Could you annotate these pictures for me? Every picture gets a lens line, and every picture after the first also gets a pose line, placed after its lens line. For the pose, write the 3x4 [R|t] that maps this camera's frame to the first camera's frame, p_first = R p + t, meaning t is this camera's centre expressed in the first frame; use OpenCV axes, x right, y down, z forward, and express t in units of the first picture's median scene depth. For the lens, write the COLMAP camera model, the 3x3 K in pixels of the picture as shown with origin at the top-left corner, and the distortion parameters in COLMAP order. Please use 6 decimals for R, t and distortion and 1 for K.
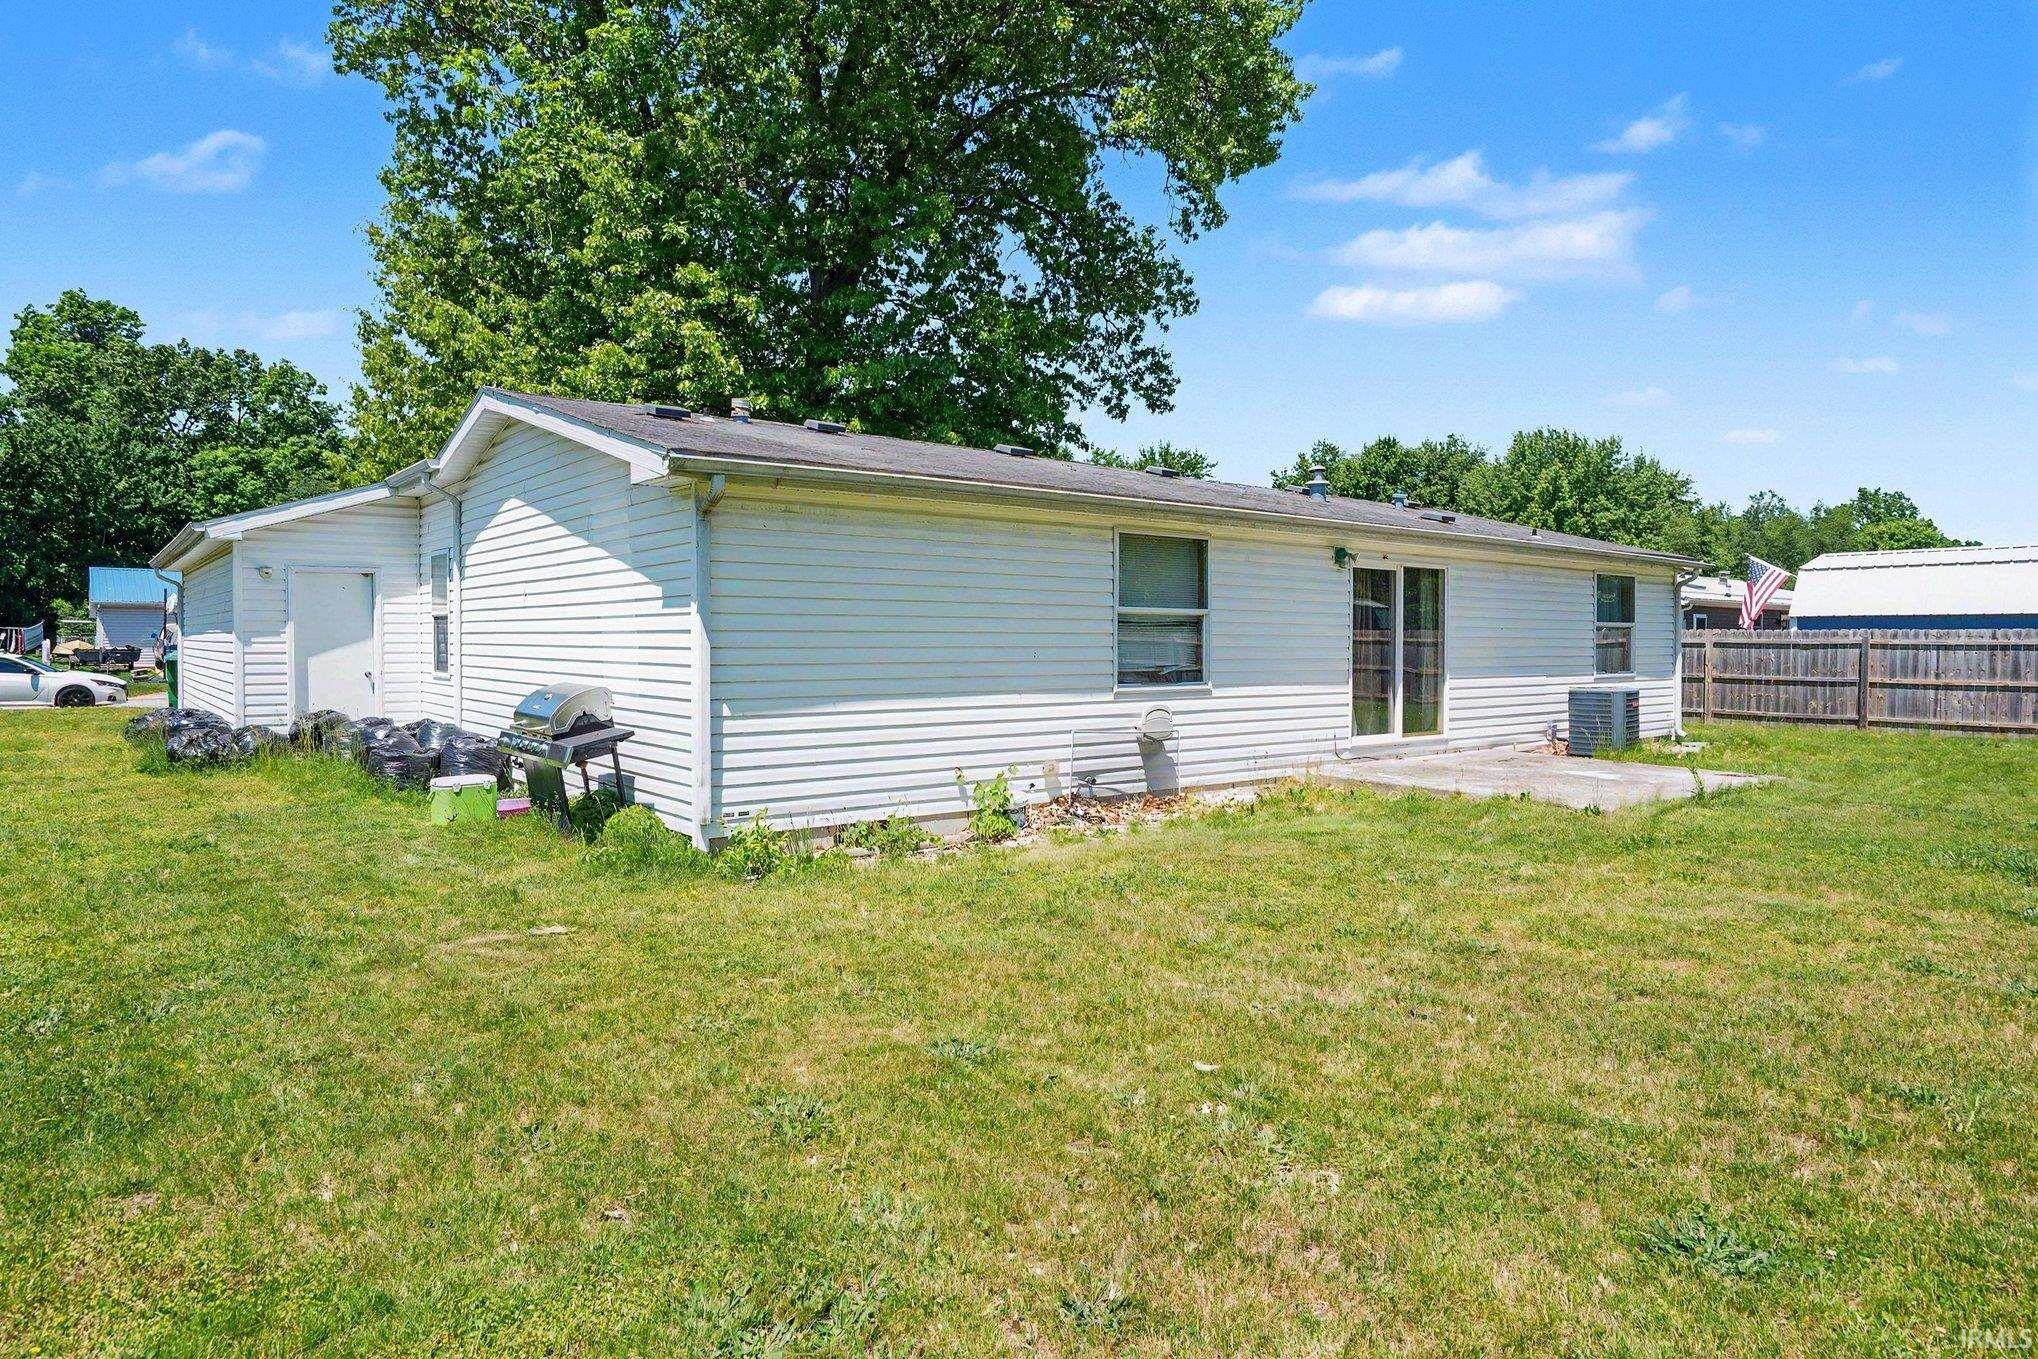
lens RADIAL K [[1204.3, 0, 1019.2], [0, 1204.3, 673.7], [0, 0, 1]] dist [-0.000153, 0.000071]
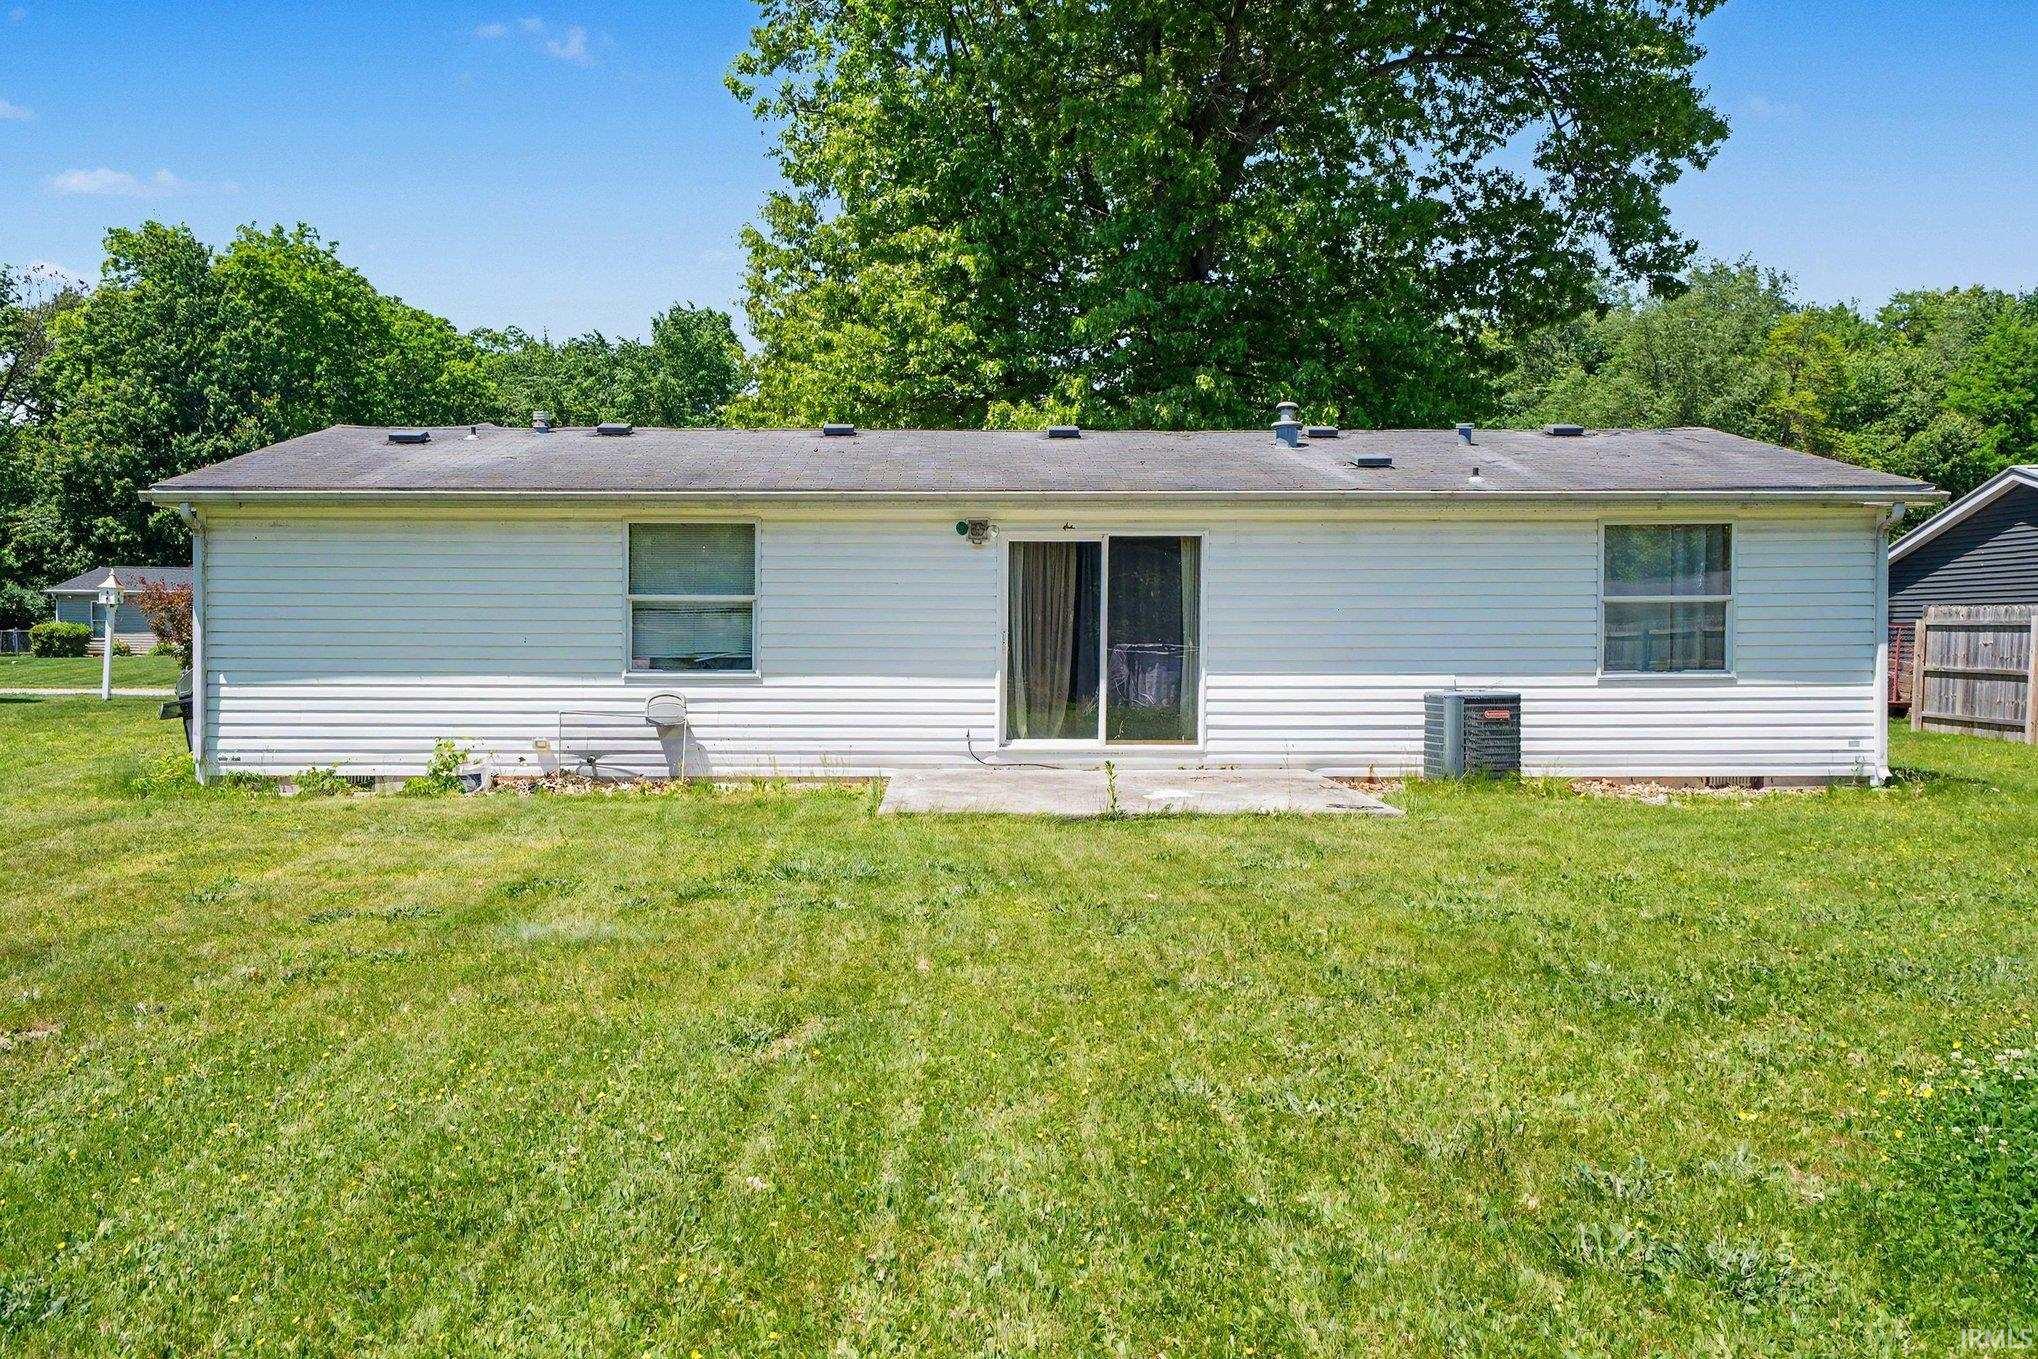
lens RADIAL K [[847.2, 0, 1044.5], [0, 847.2, 625.6], [0, 0, 1]] dist [-0.013929, -0.000044]
pose [[0.781059, -0.002902, -0.624450, 0.725374], [-0.015981, 0.999569, -0.024634, -0.014712], [0.624252, 0.029220, 0.780676, 0.586267]]
